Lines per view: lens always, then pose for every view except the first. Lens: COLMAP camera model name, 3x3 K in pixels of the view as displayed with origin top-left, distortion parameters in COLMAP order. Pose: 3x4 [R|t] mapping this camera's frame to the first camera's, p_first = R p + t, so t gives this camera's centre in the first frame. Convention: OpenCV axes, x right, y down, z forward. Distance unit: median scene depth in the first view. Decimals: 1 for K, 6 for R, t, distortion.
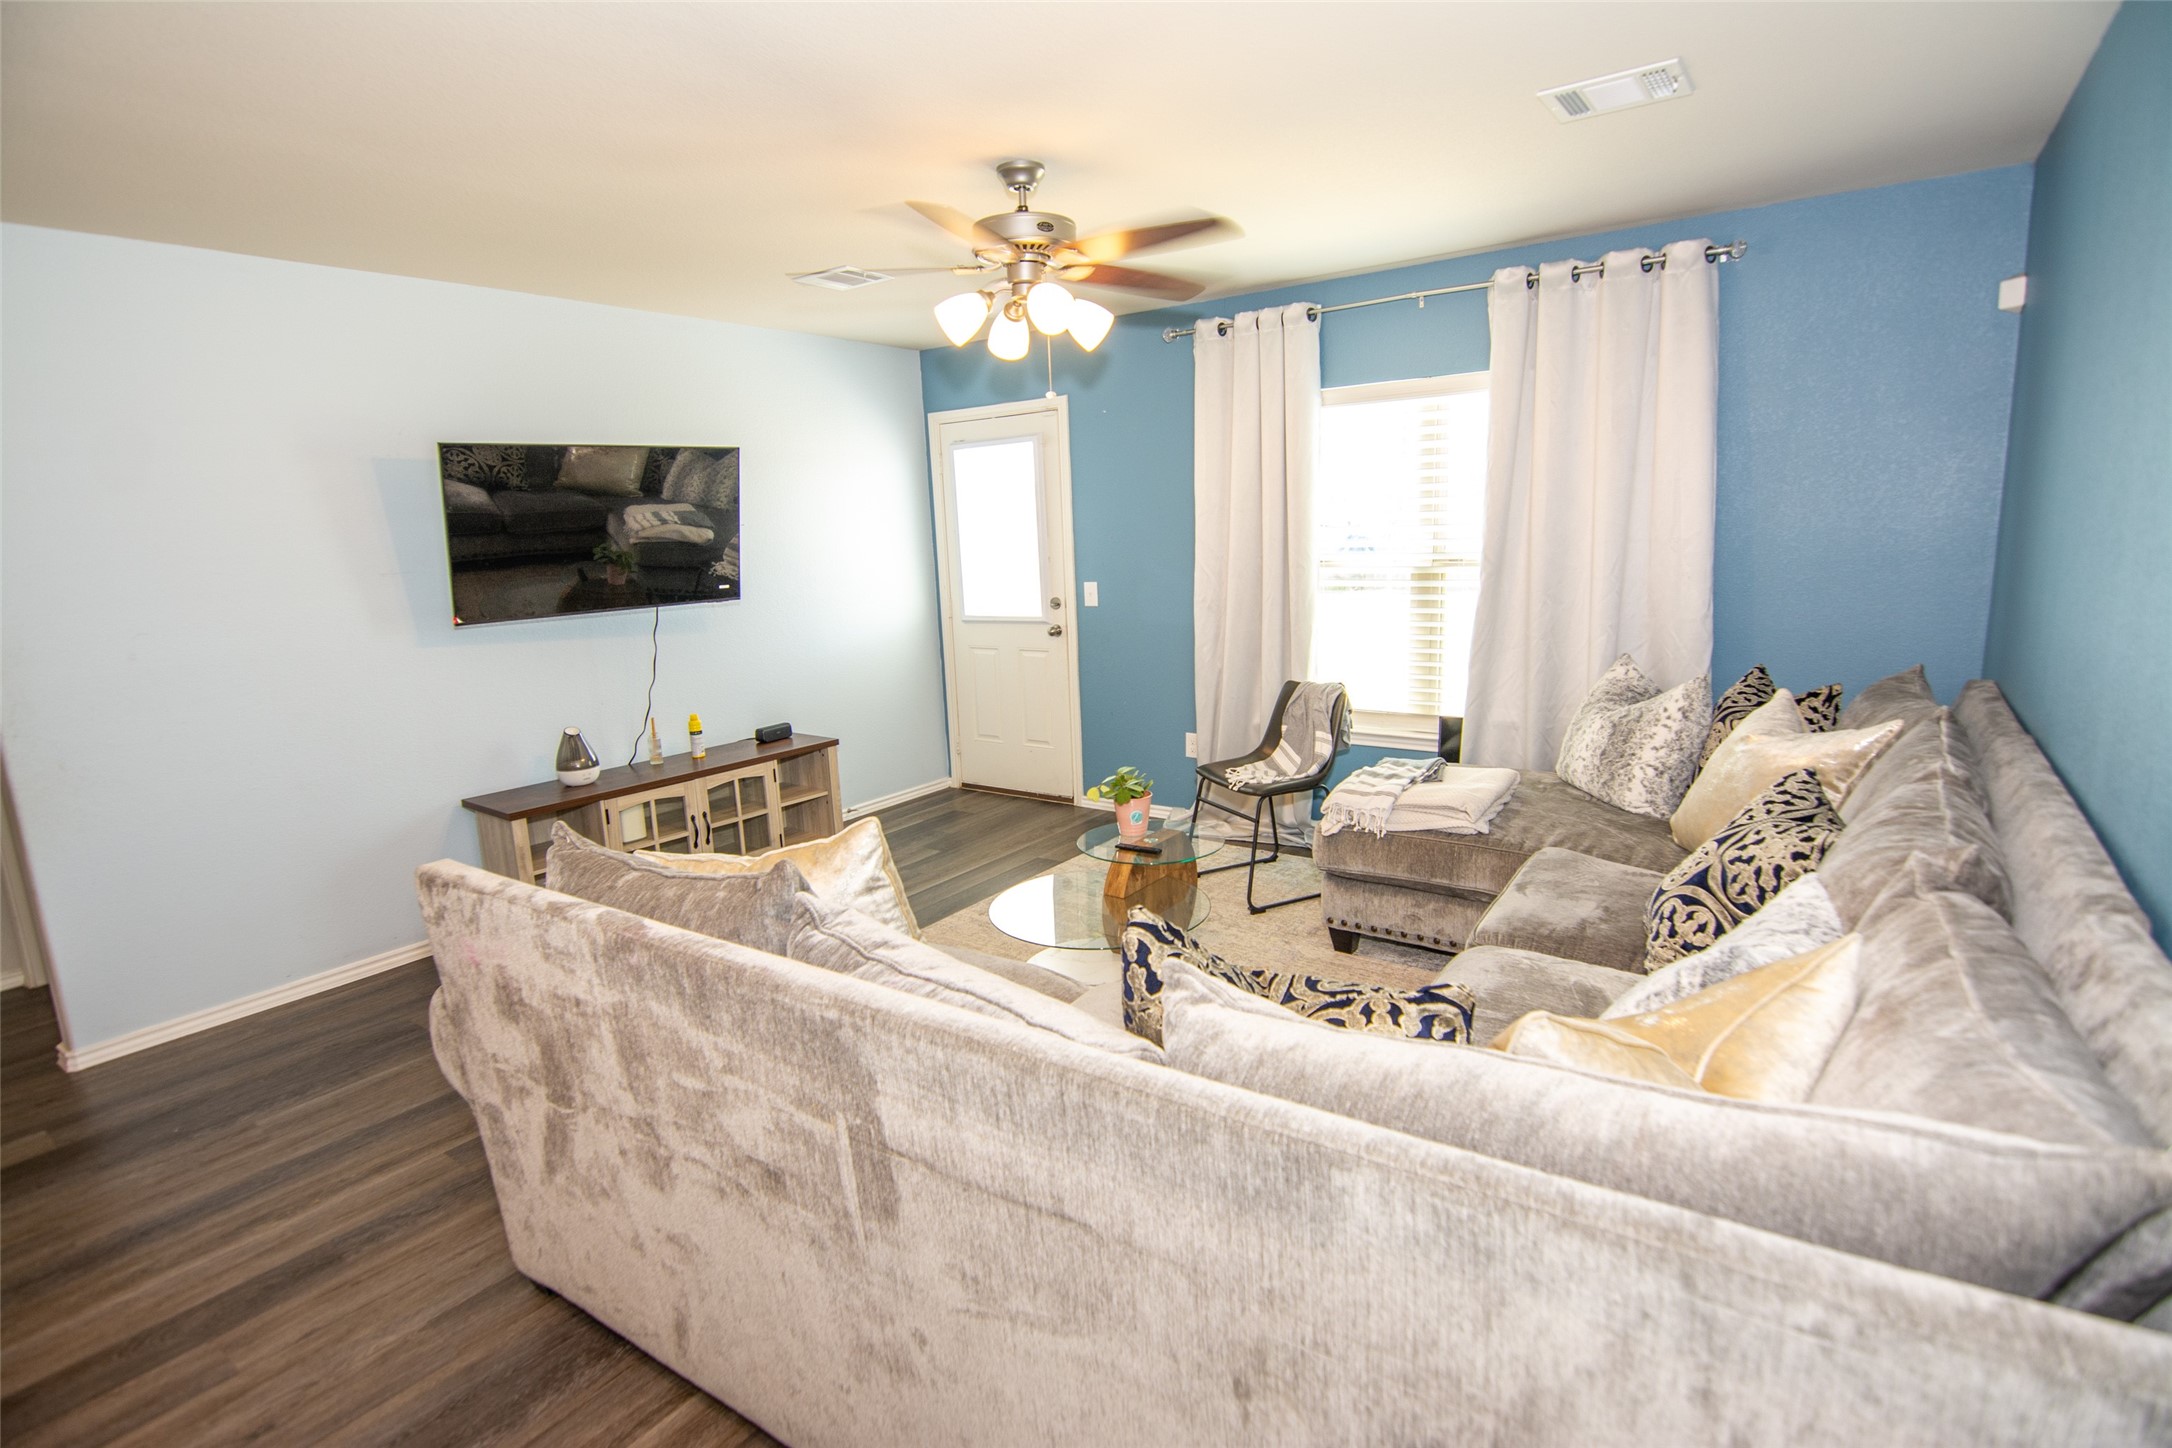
lens RADIAL K [[1061.7, 0, 1078.9], [0, 1061.7, 725.4], [0, 0, 1]] dist [-0.004001, -0.011218]
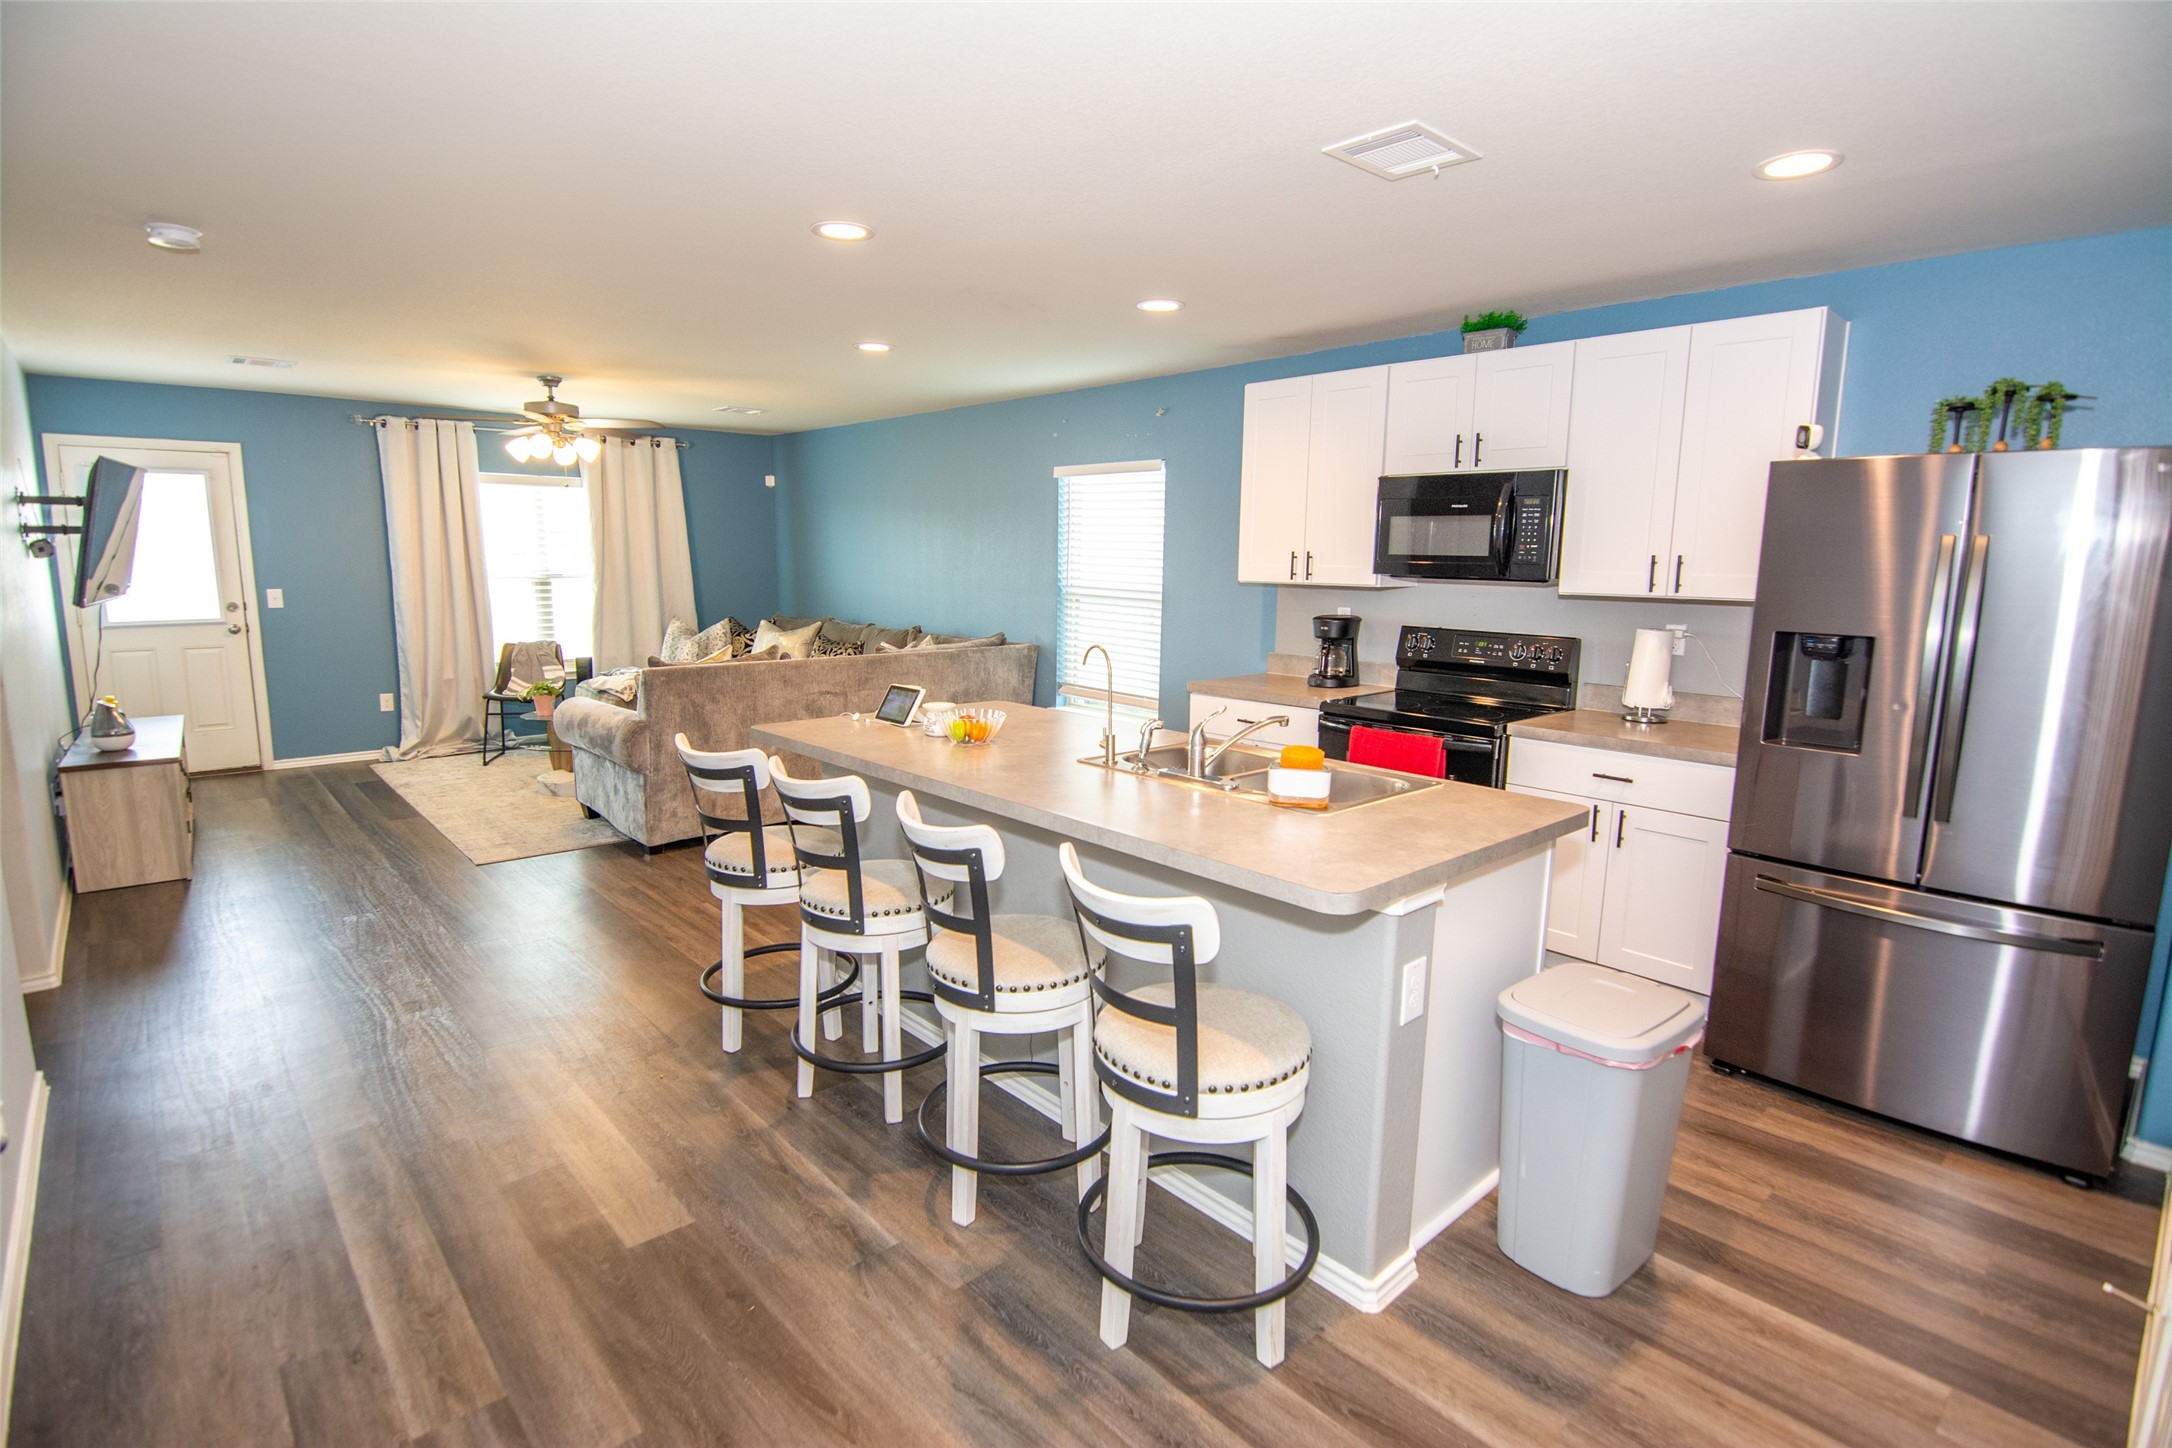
lens RADIAL K [[1061.7, 0, 1082.3], [0, 1061.7, 722.9], [0, 0, 1]] dist [-0.004001, -0.011218]
pose [[0.207252, -0.110425, 0.972036, -1.345960], [0.160071, 0.984046, 0.077660, 0.105775], [-0.965103, 0.139500, 0.221621, -0.267547]]
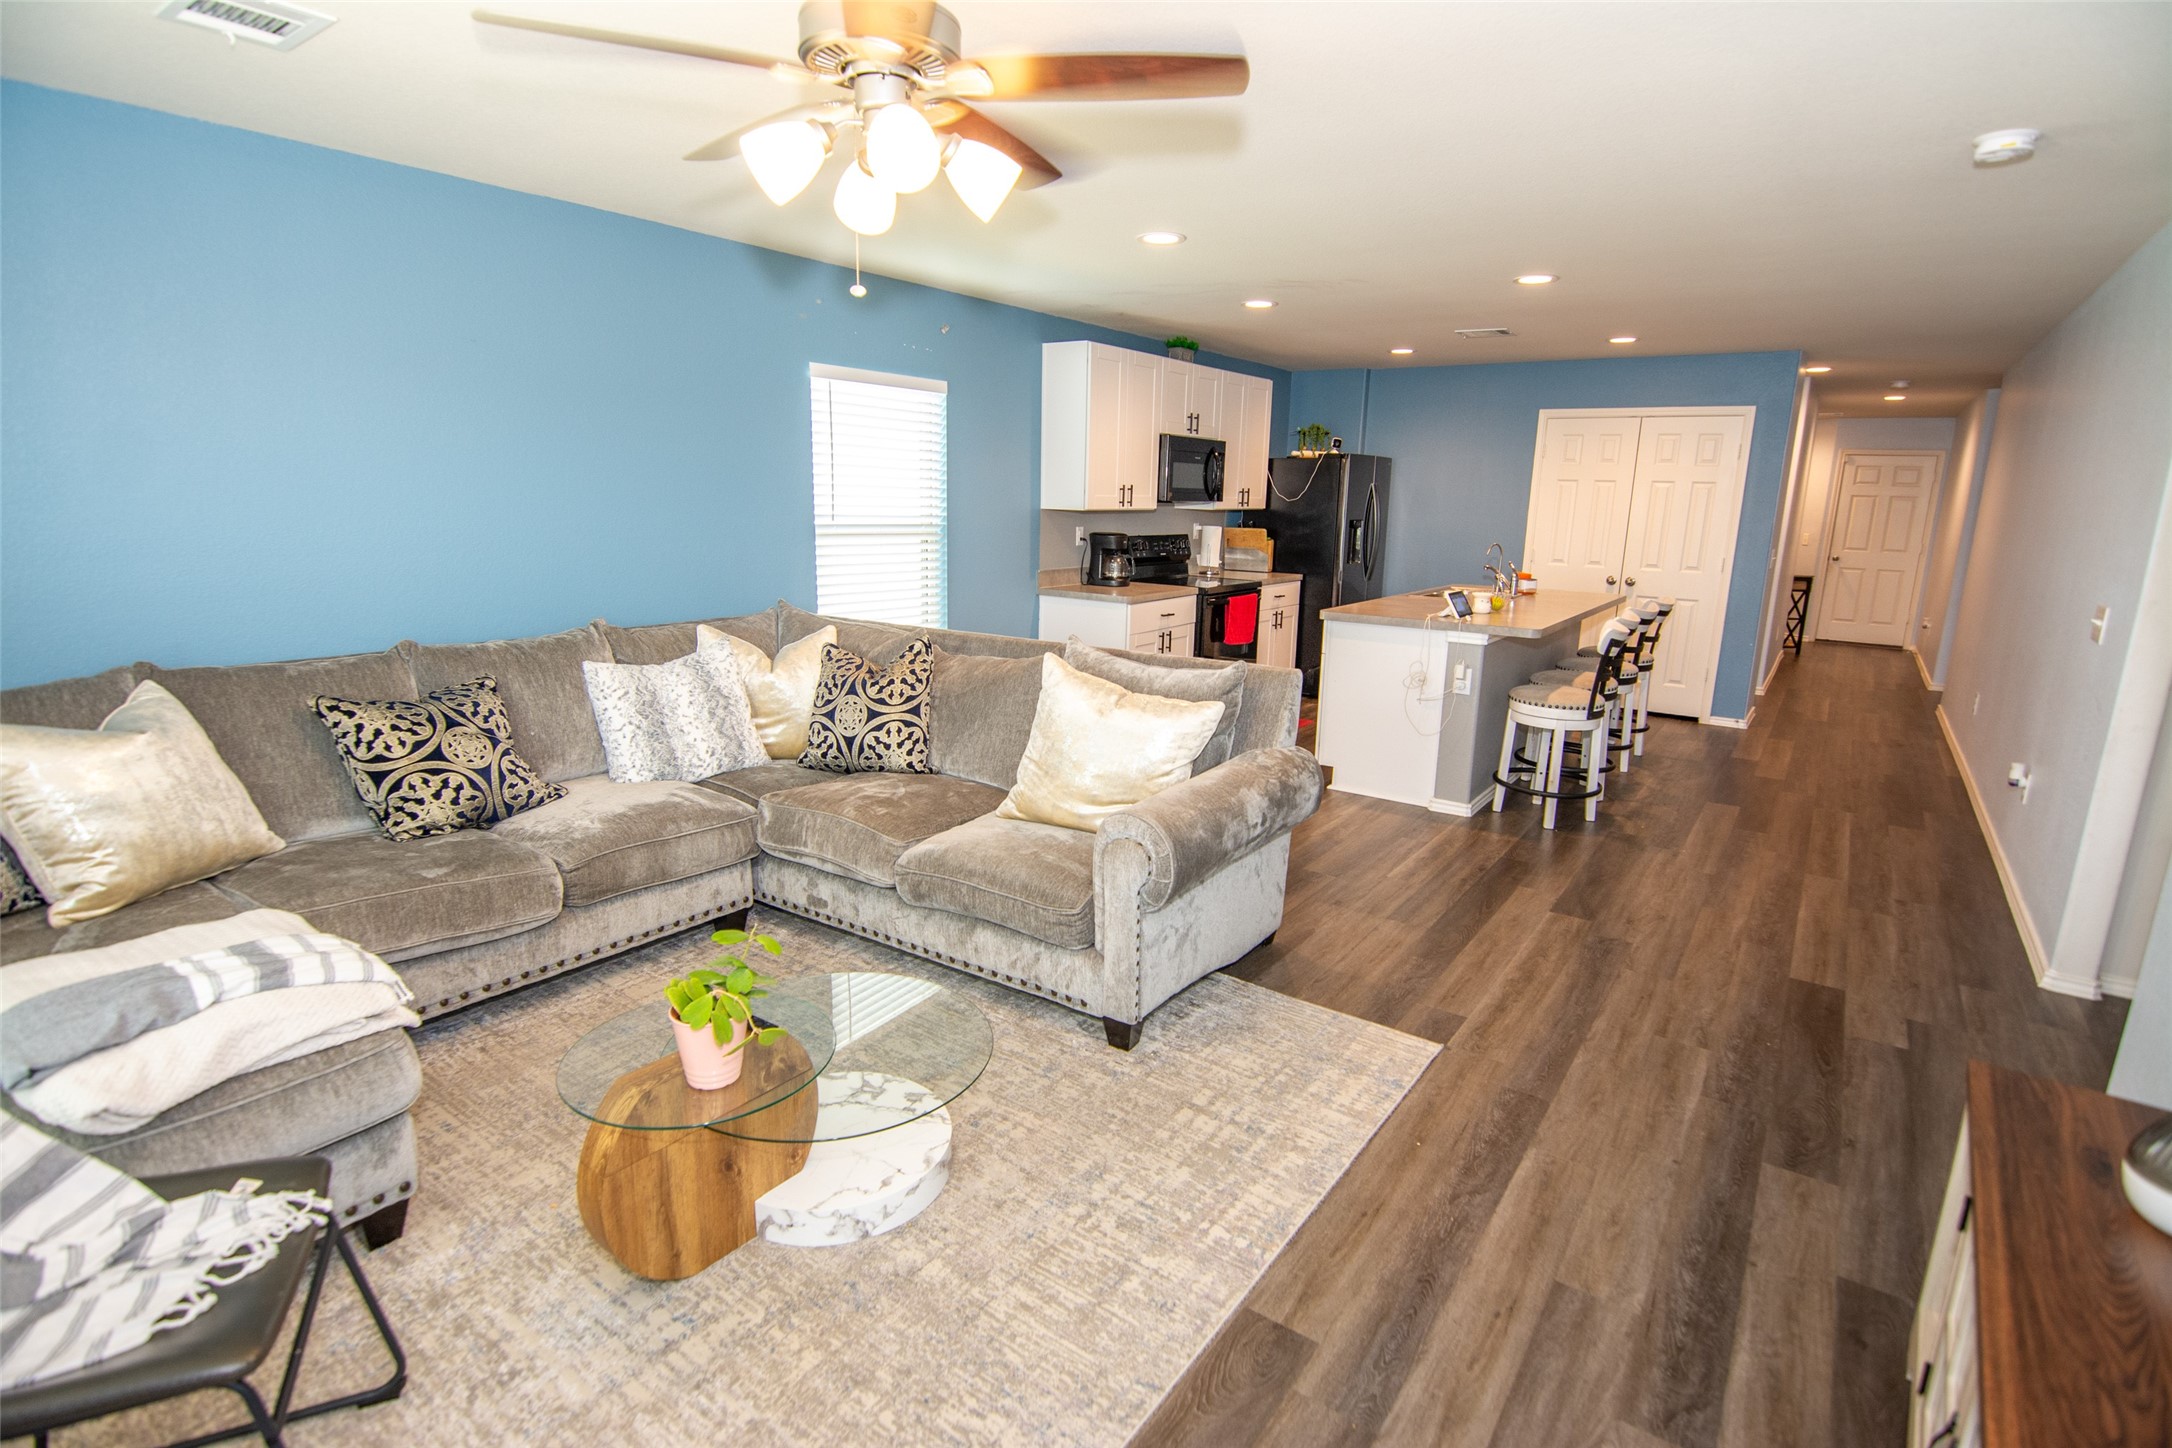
lens RADIAL K [[1061.7, 0, 1084.3], [0, 1061.7, 724.1], [0, 0, 1]] dist [-0.004001, -0.011218]
pose [[-0.999789, 0.020531, 0.000682, -0.118591], [0.019141, 0.919026, 0.393732, -0.226785], [0.007457, 0.393661, -0.919225, 1.229003]]
